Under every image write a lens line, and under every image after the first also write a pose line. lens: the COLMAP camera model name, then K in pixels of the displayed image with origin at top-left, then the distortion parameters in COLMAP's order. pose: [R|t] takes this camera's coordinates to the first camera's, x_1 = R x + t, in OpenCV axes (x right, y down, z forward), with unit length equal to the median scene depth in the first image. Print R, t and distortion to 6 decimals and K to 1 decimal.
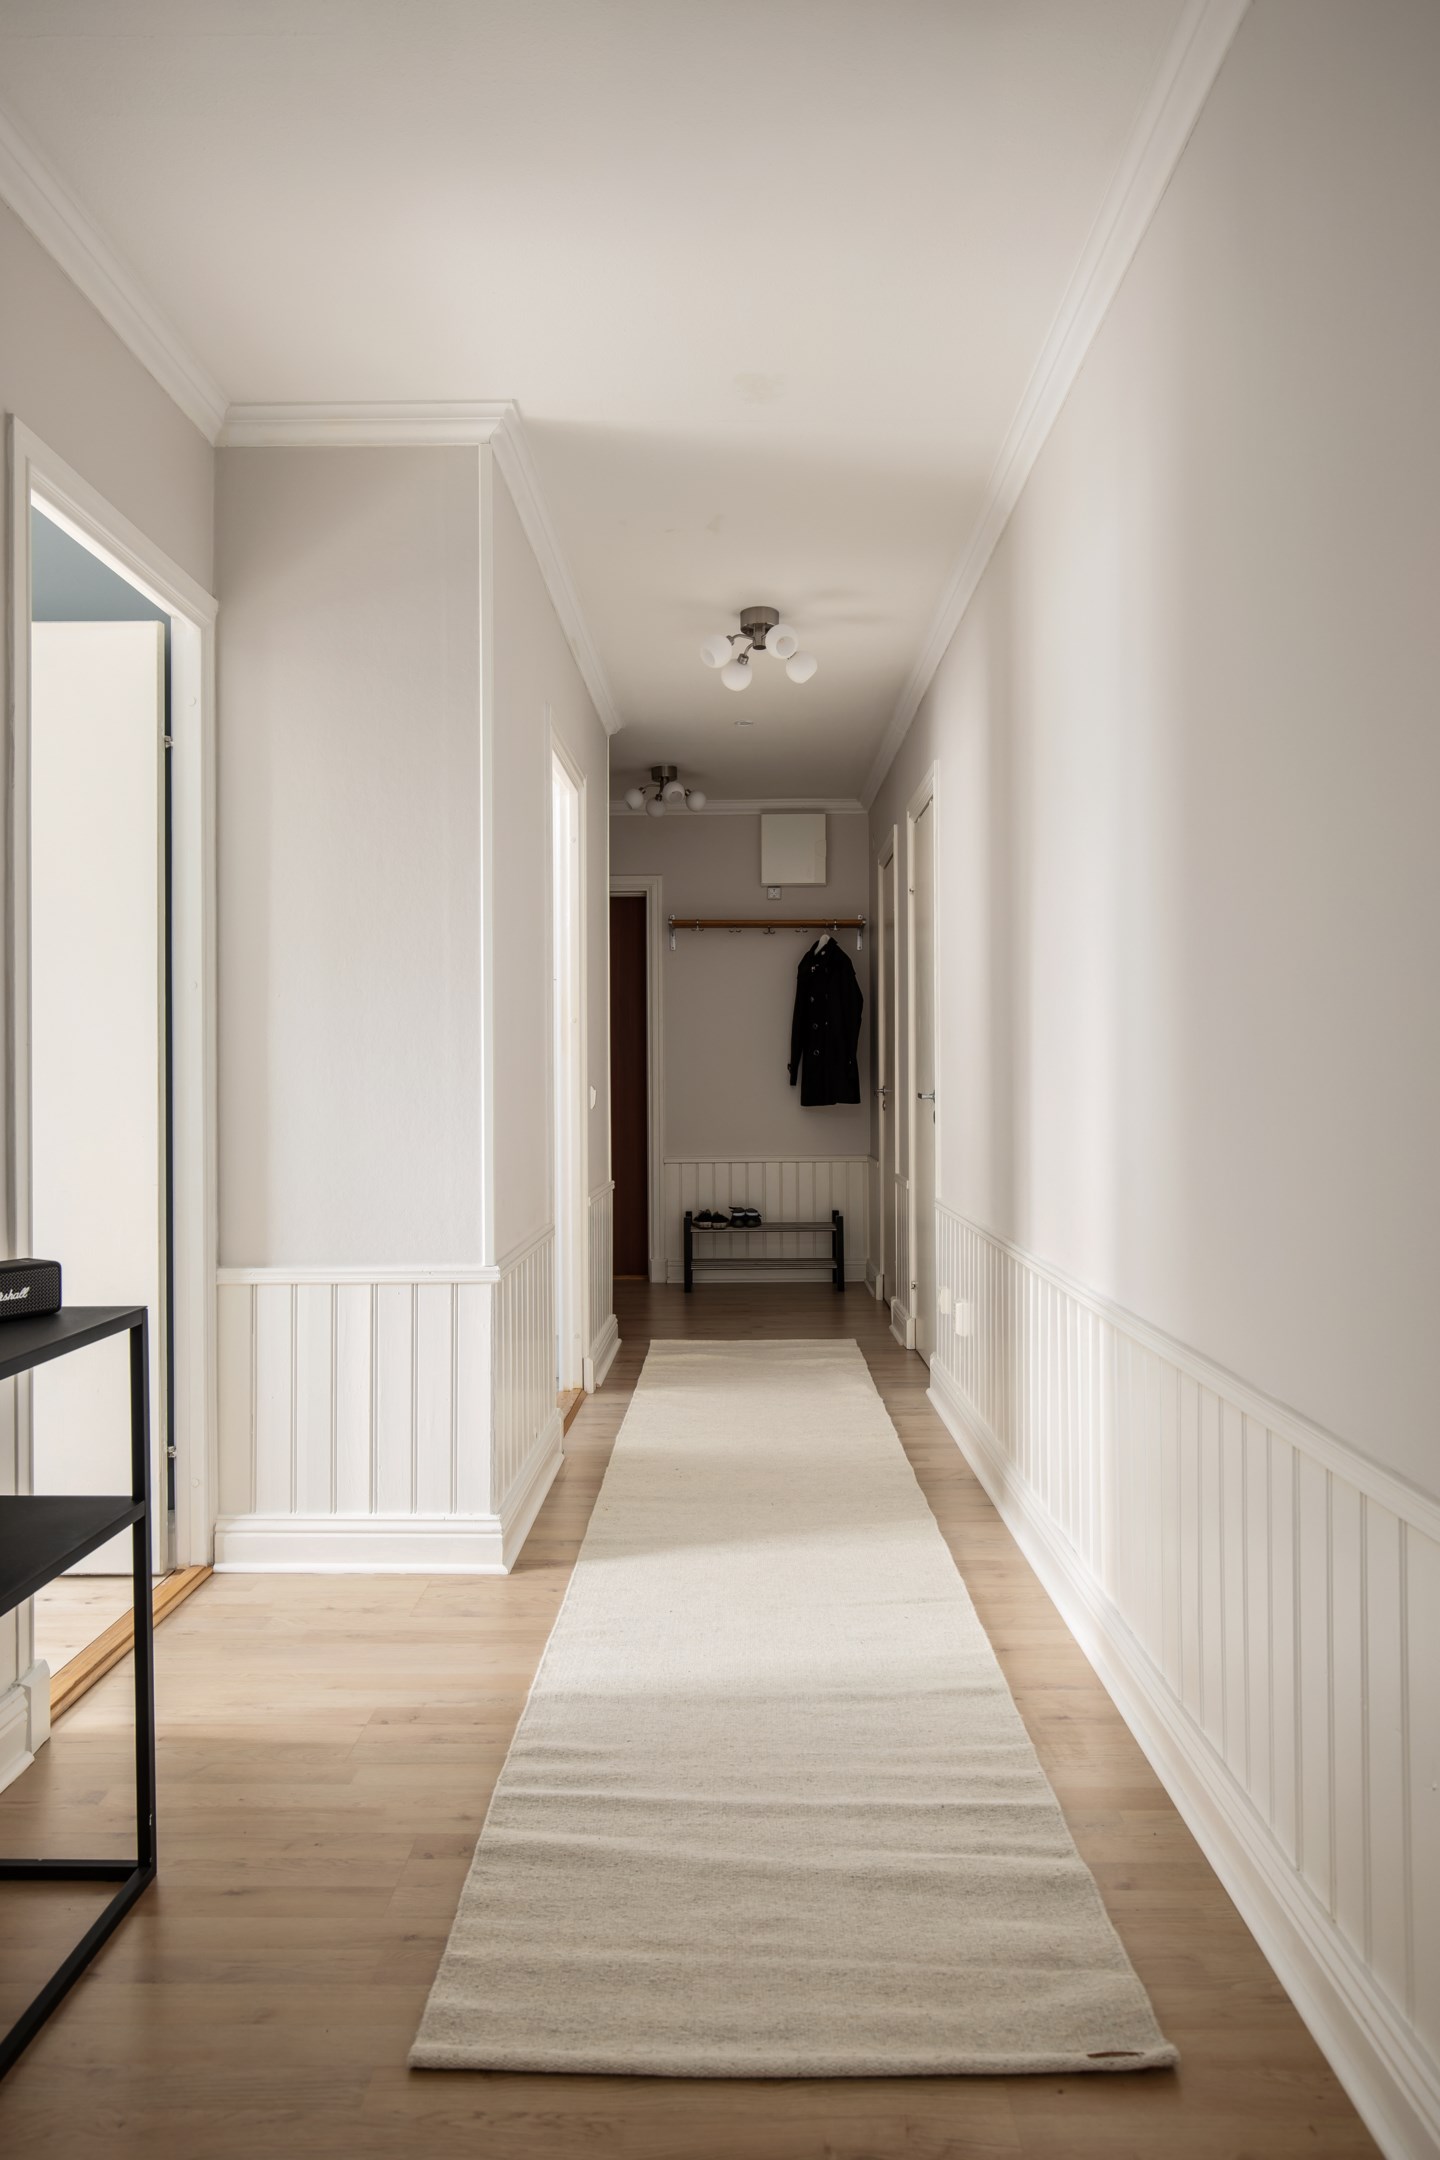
lens RADIAL K [[1471.8, 0, 718.6], [0, 1471.8, 1079.6], [0, 0, 1]] dist [0.002084, 0.001360]
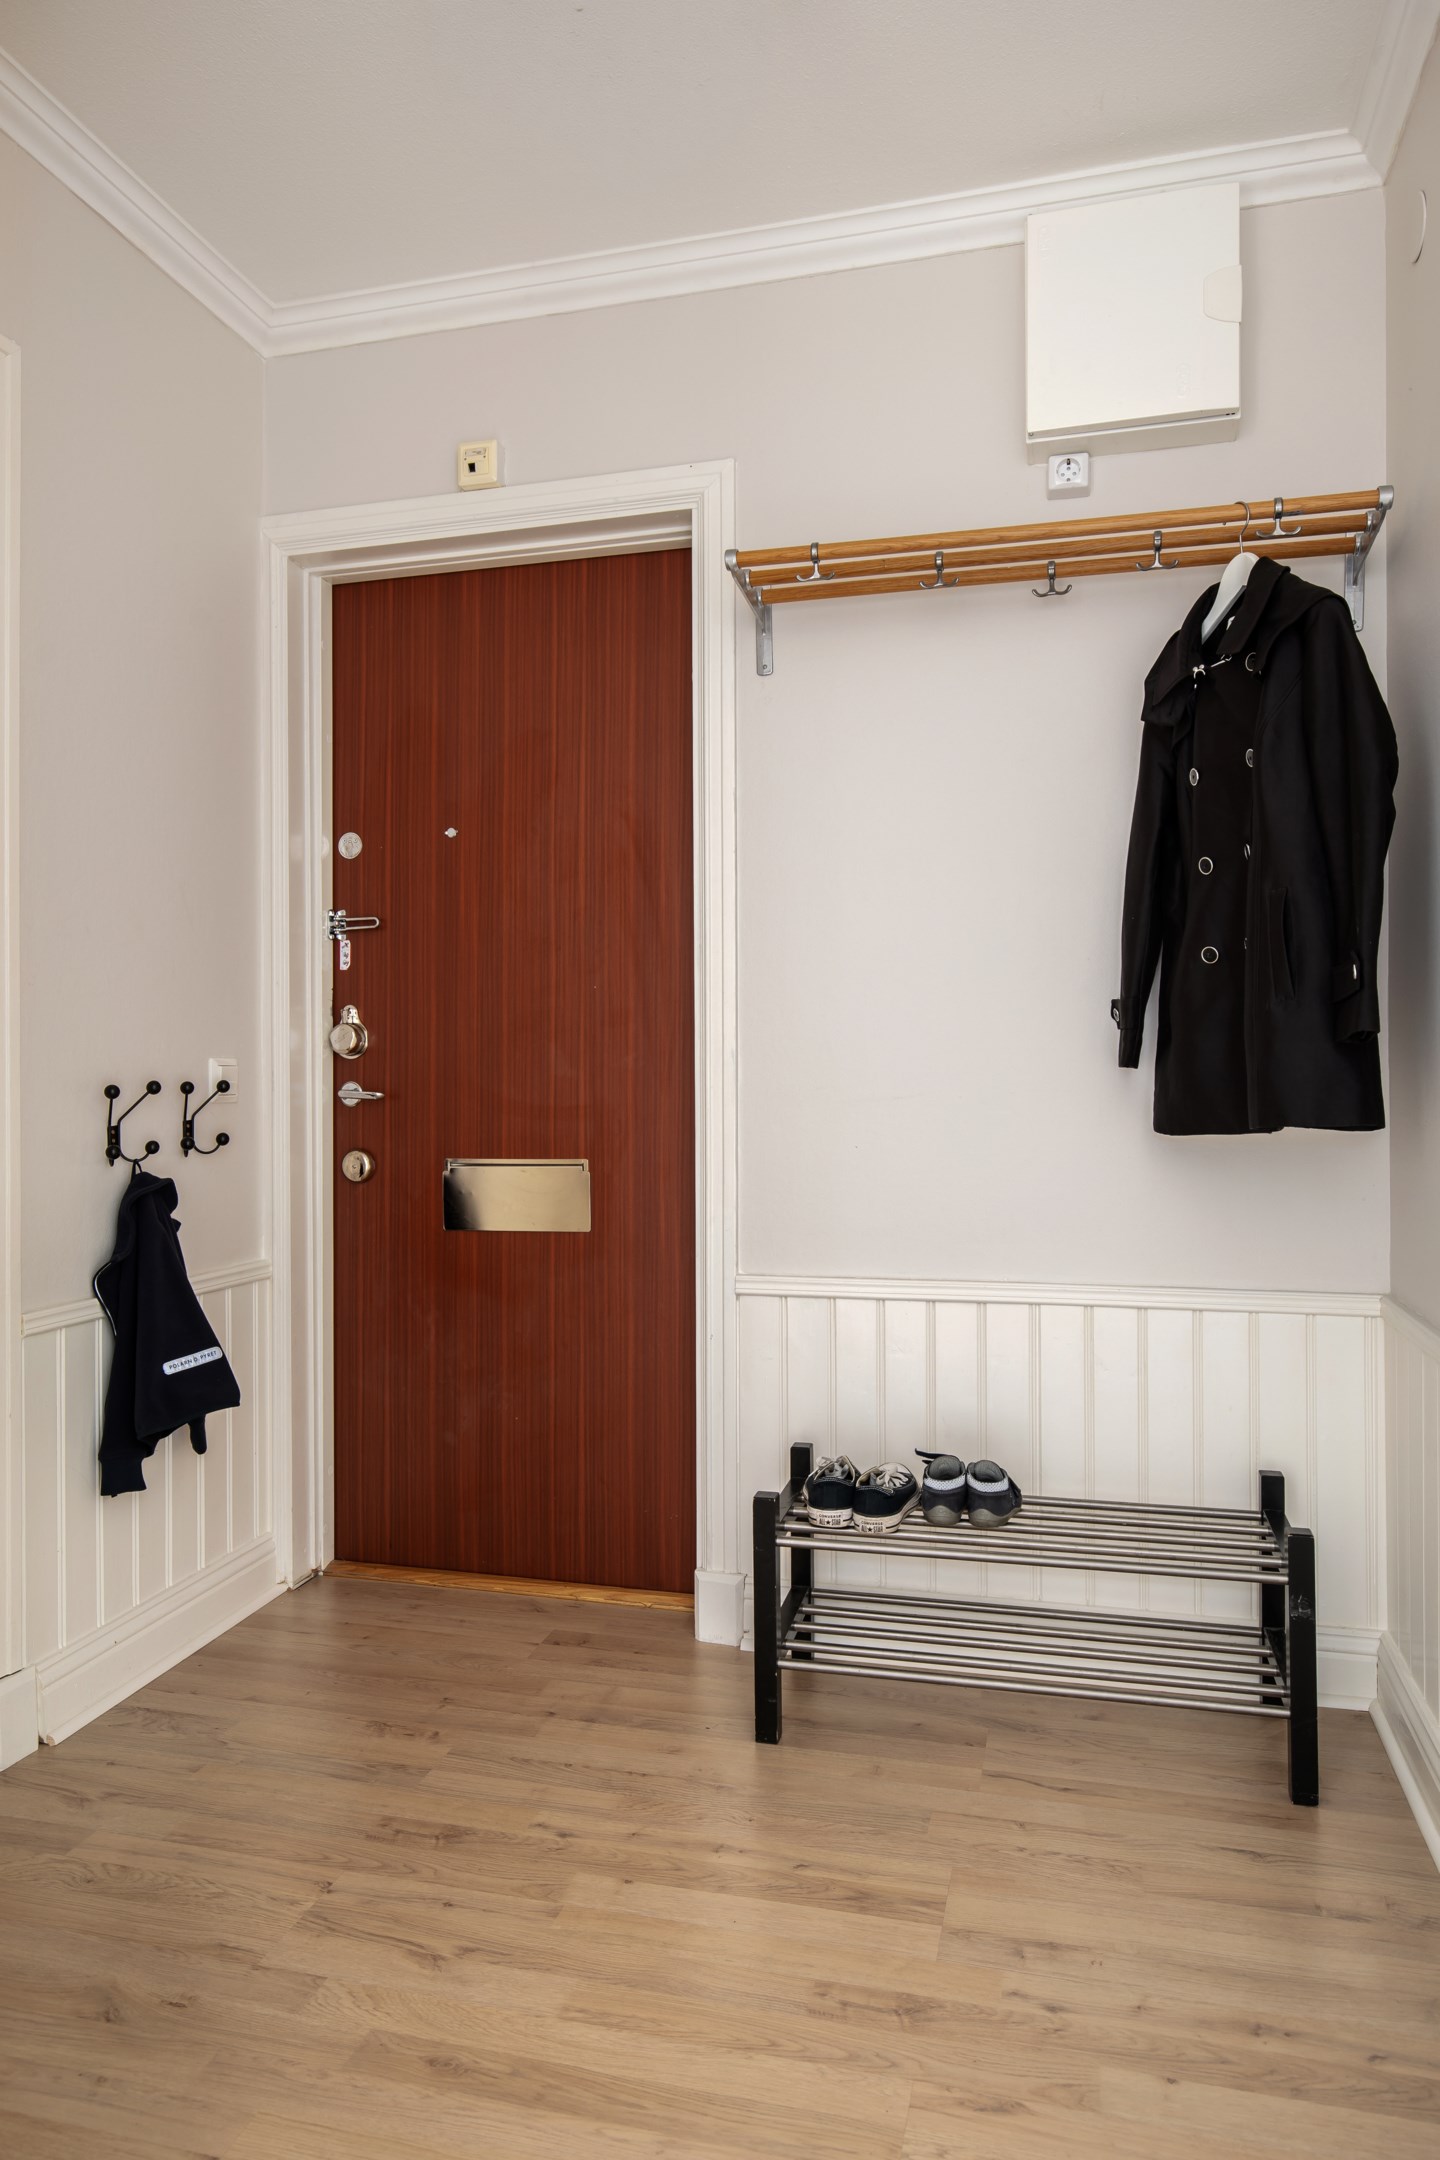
lens RADIAL K [[1471.8, 0, 716.3], [0, 1471.8, 1078.9], [0, 0, 1]] dist [0.002084, 0.001360]
pose [[0.974282, 0.000381, -0.225330, 0.035819], [0.000699, 0.999989, 0.004713, 0.005270], [0.225329, -0.004749, 0.974271, 0.677047]]
